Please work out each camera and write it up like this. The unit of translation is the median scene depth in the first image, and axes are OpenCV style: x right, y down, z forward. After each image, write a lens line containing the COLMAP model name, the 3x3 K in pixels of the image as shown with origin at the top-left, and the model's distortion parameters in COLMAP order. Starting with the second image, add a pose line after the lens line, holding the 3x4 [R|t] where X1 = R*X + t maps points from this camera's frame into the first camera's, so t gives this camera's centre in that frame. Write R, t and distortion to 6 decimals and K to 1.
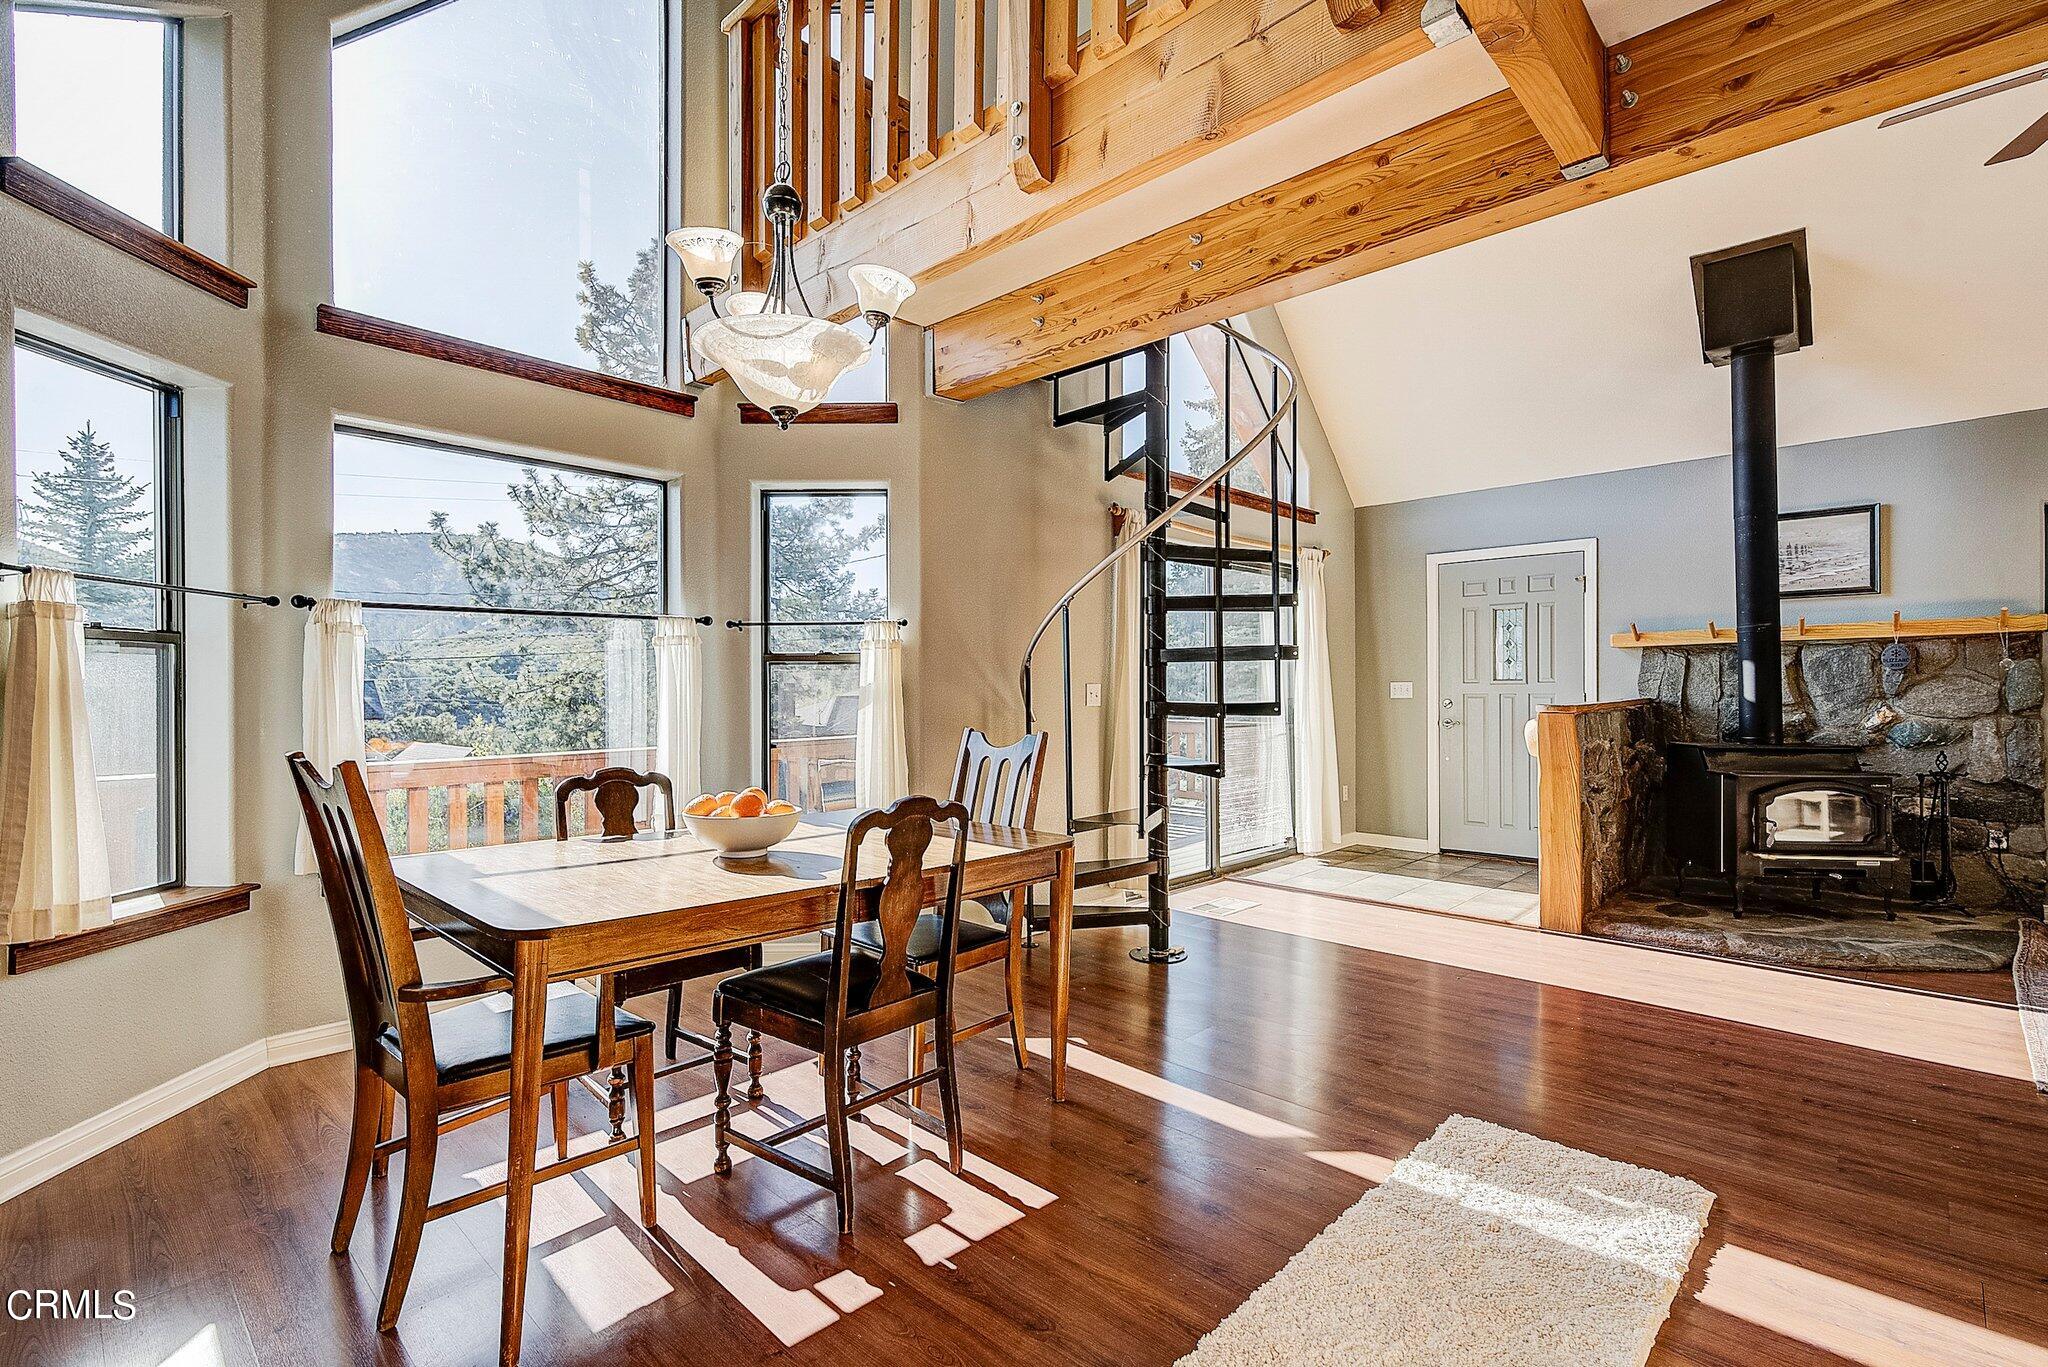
lens RADIAL K [[950.4, 0, 1025.4], [0, 950.4, 692.8], [0, 0, 1]] dist [-0.004907, 0.001794]
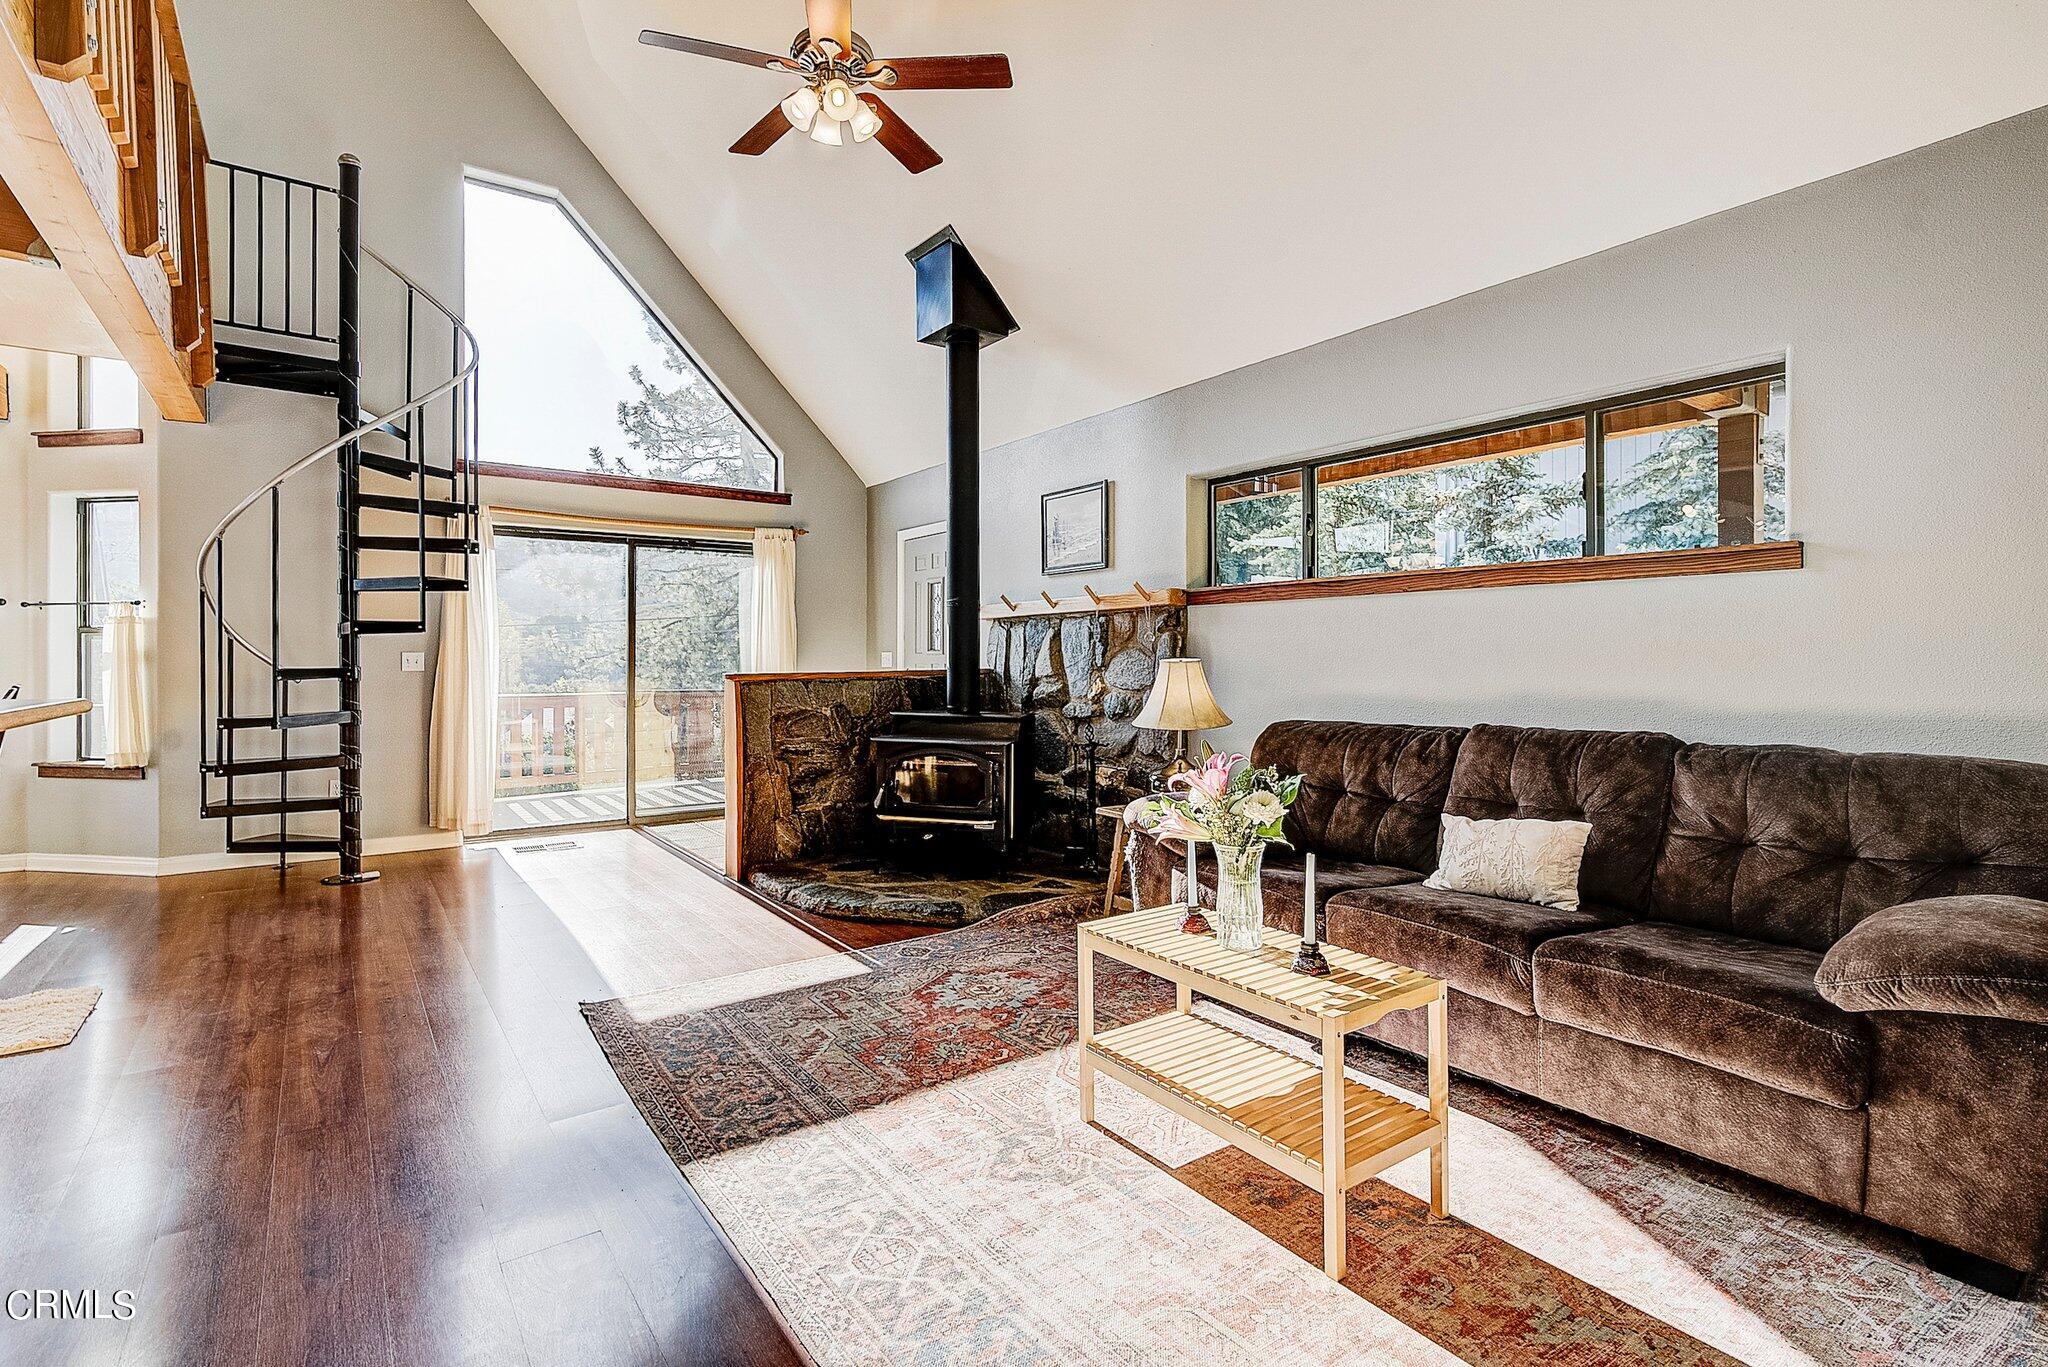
lens RADIAL K [[950.4, 0, 1017.1], [0, 950.4, 666.8], [0, 0, 1]] dist [-0.004907, 0.001794]
pose [[0.984614, 0.007699, -0.174576, 1.018354], [-0.006403, 0.999948, 0.007988, -0.005334], [0.174629, -0.006748, 0.984611, -0.029131]]
